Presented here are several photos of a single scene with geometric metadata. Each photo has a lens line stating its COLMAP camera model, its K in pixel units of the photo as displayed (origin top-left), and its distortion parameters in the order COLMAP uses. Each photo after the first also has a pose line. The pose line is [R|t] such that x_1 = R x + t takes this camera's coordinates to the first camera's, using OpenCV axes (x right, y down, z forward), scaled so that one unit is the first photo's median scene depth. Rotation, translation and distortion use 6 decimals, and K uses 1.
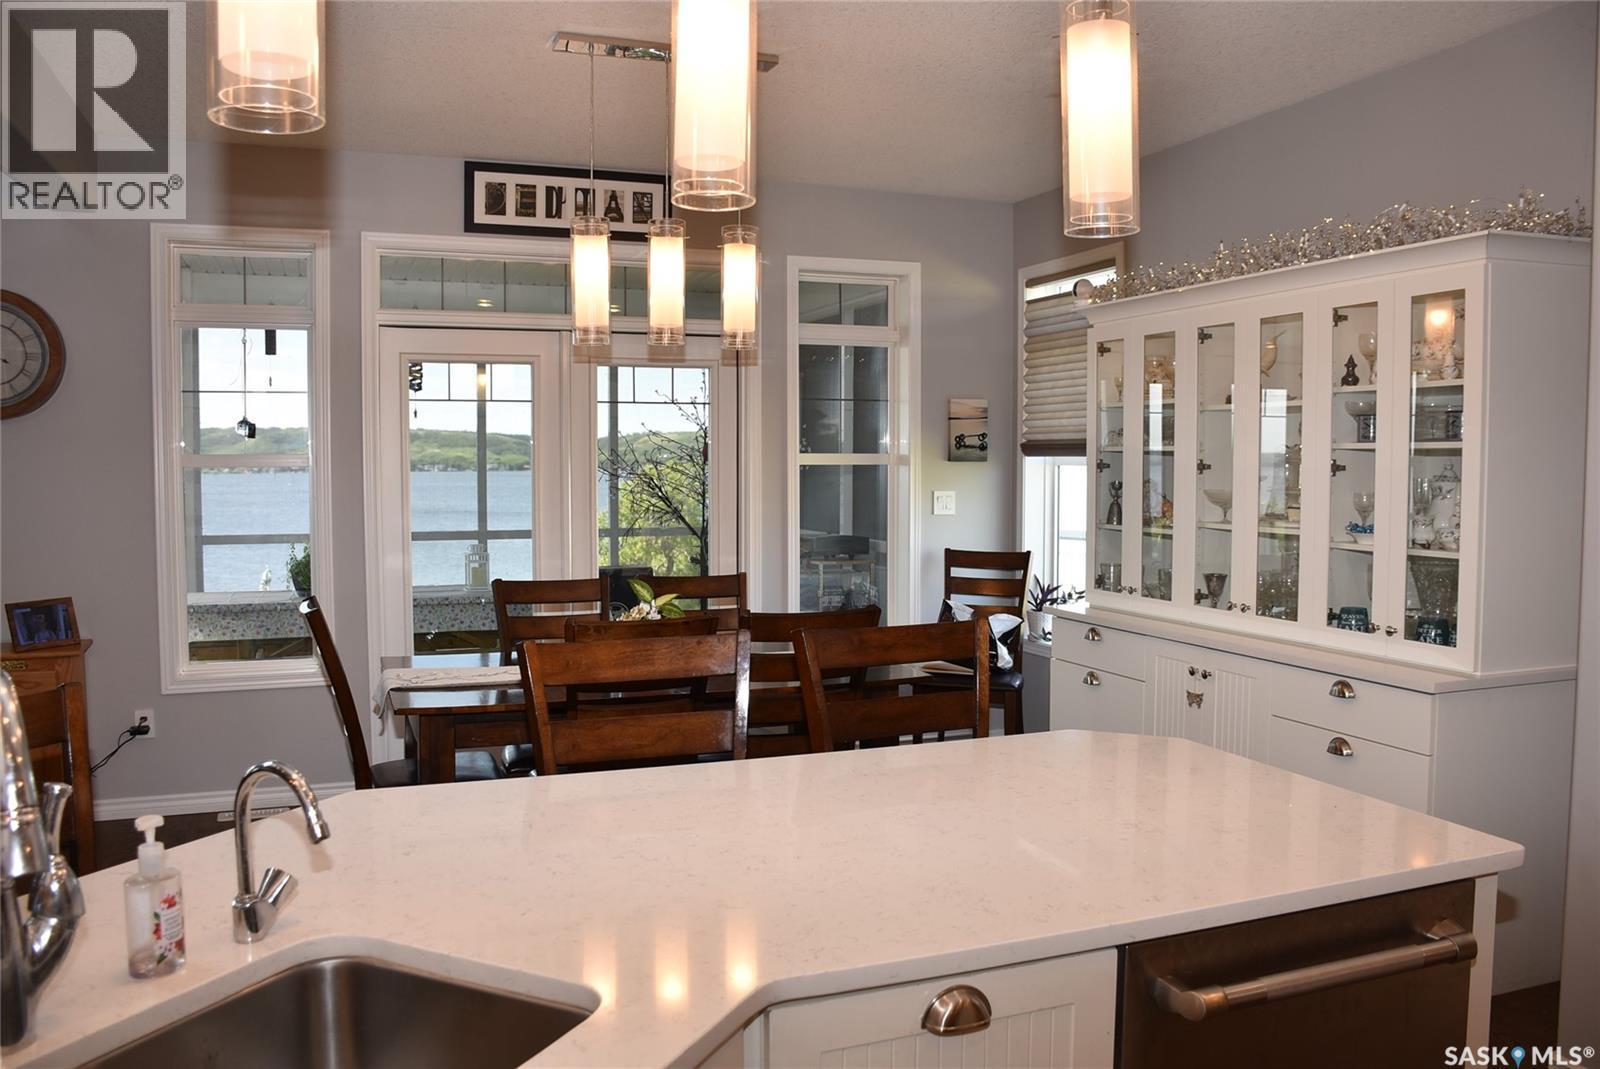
lens RADIAL K [[1270.1, 0, 800.0], [0, 1270.1, 534.5], [0, 0, 1]] dist [-0.144249, 0.118354]
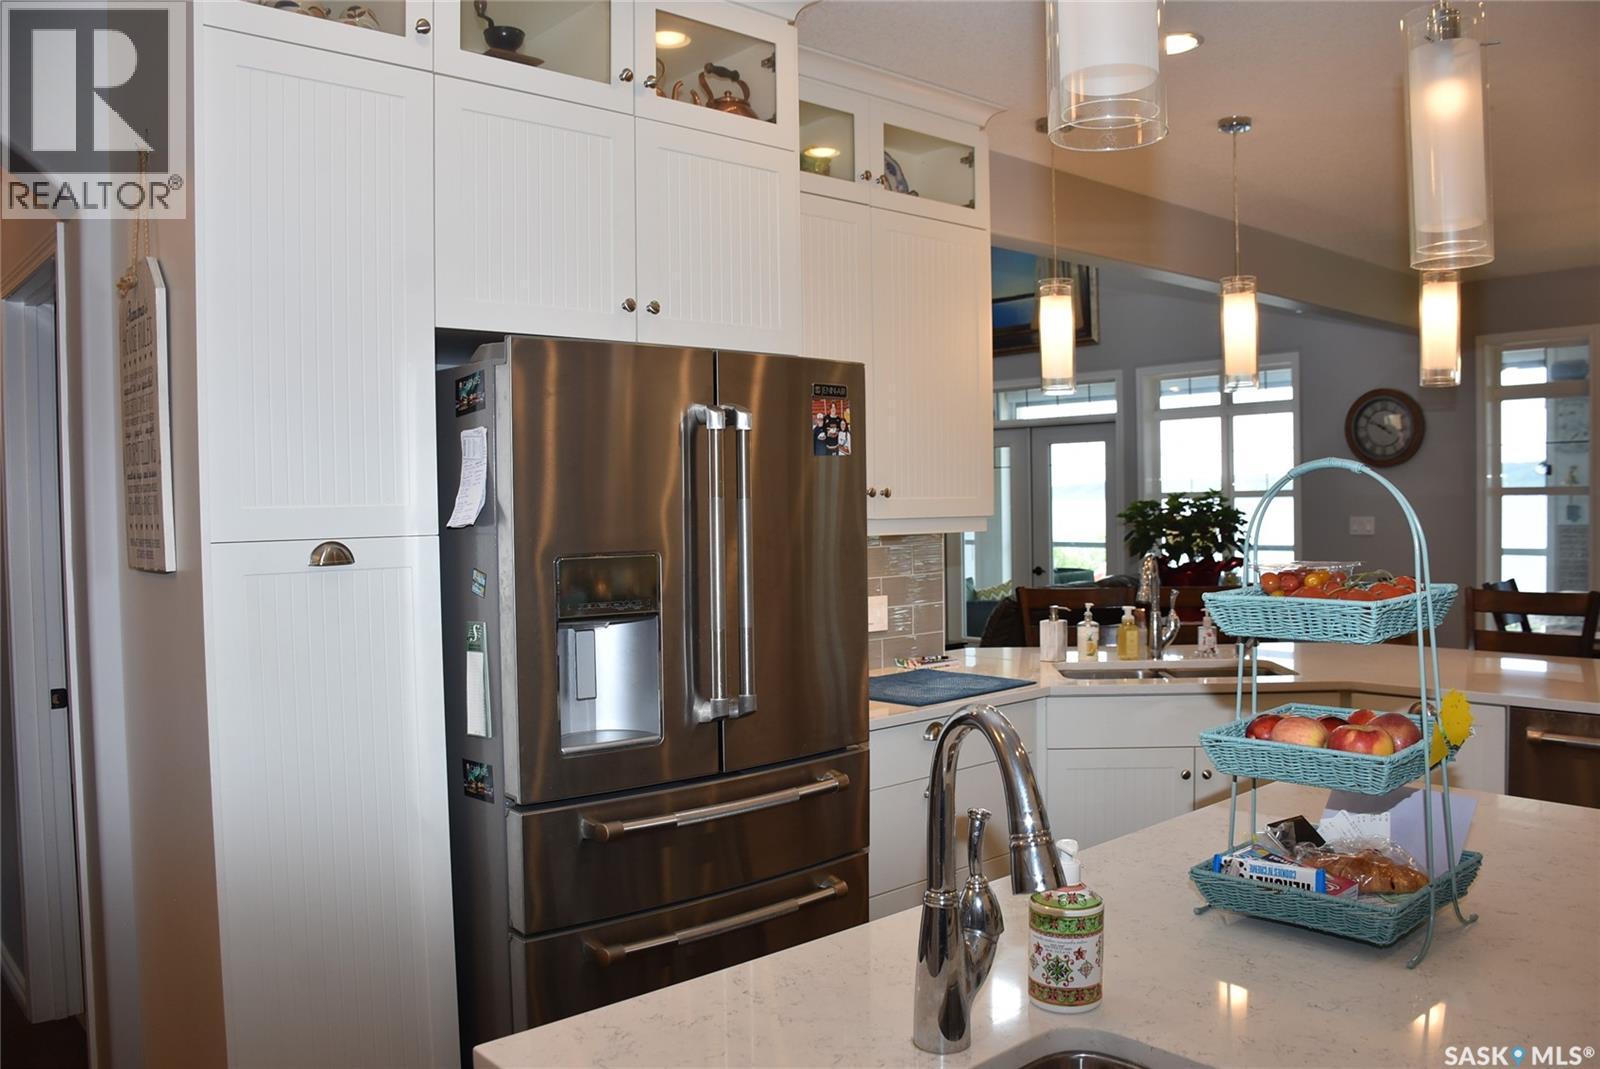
lens RADIAL K [[1271.1, 0, 800.0], [0, 1271.1, 534.5], [0, 0, 1]] dist [-0.060796, 0.002037]
pose [[0.363209, 0.022207, -0.931443, 0.563780], [-0.039851, 0.999171, 0.008283, 0.013194], [0.930855, 0.034110, 0.363793, -0.315772]]
